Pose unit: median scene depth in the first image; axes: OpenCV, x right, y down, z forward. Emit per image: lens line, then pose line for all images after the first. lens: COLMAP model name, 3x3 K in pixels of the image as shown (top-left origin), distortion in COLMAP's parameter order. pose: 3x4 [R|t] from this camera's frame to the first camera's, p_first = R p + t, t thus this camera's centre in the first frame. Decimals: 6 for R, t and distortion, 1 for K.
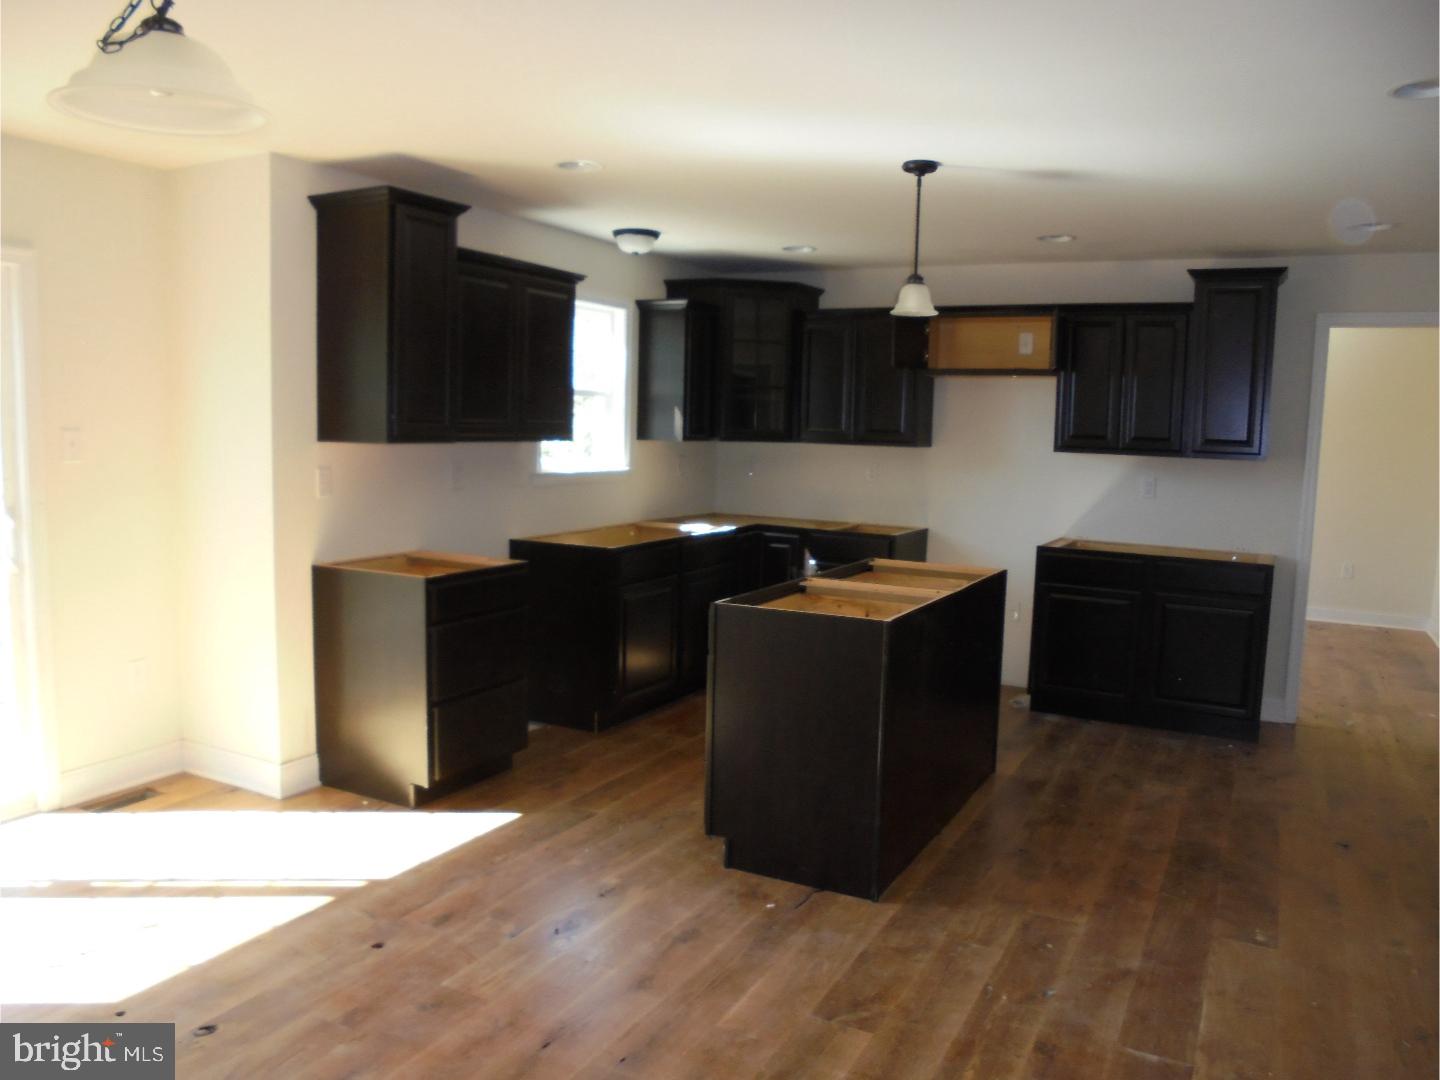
lens RADIAL K [[1083.2, 0, 720.0], [0, 1083.2, 540.0], [0, 0, 1]] dist [-0.068792, 0.003554]
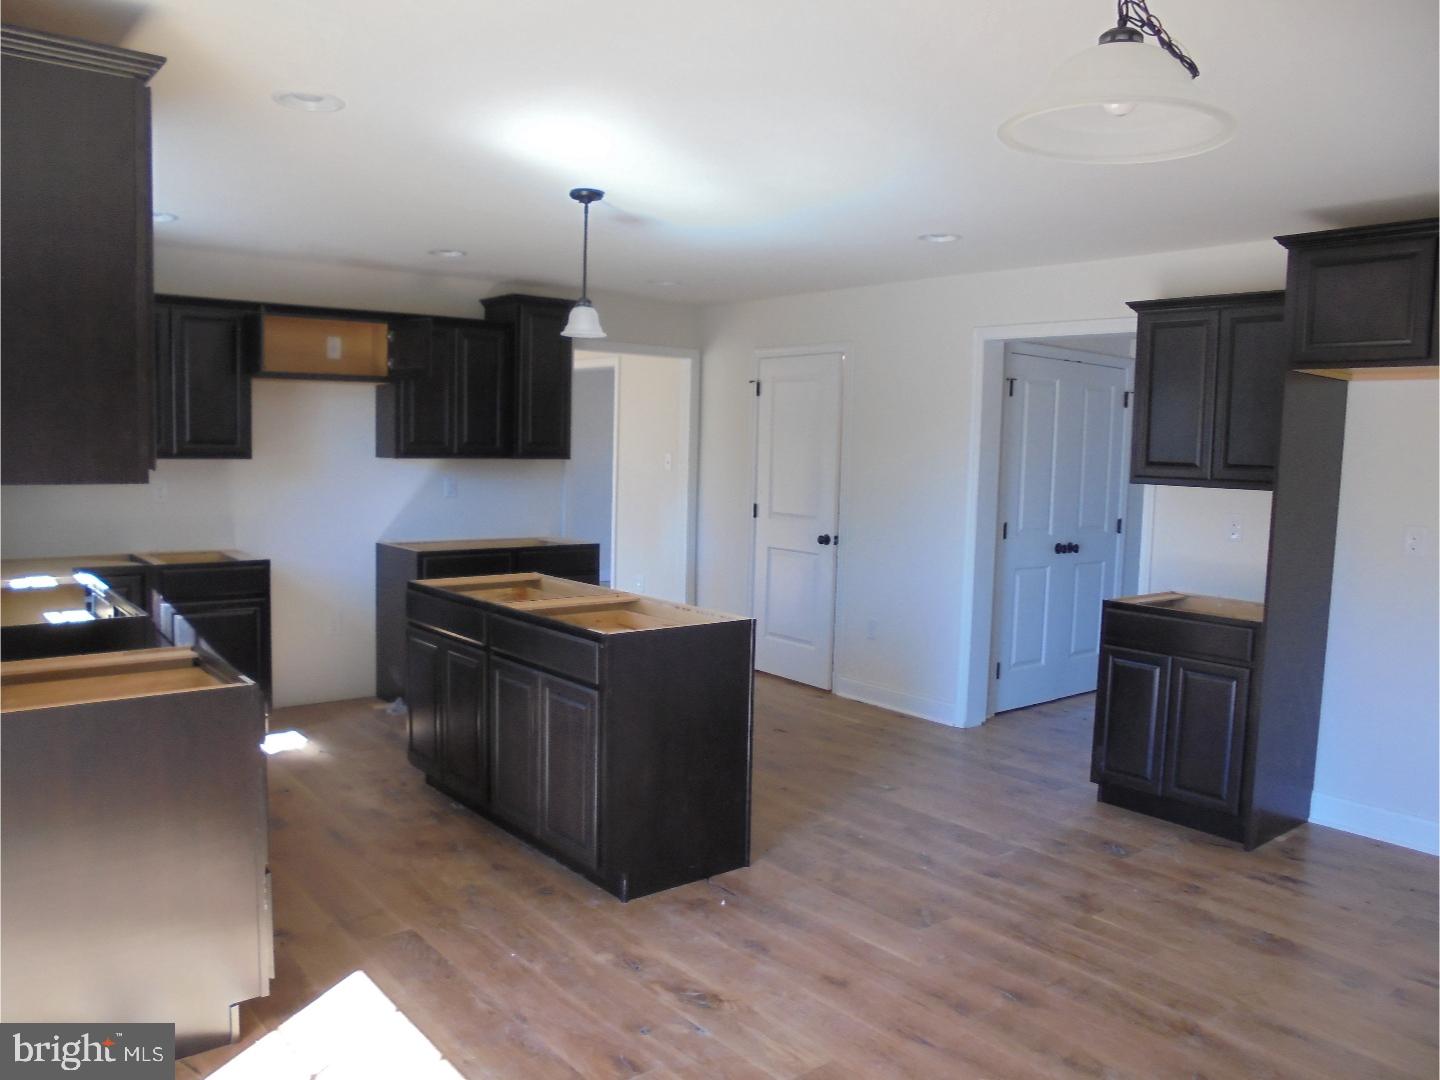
lens RADIAL K [[1083.2, 0, 720.0], [0, 1083.2, 540.0], [0, 0, 1]] dist [-0.068792, 0.003554]
pose [[0.398161, -0.096643, 0.912211, -0.866554], [0.084276, 0.994083, 0.068532, -0.085158], [-0.913436, 0.049591, 0.403949, 0.546565]]
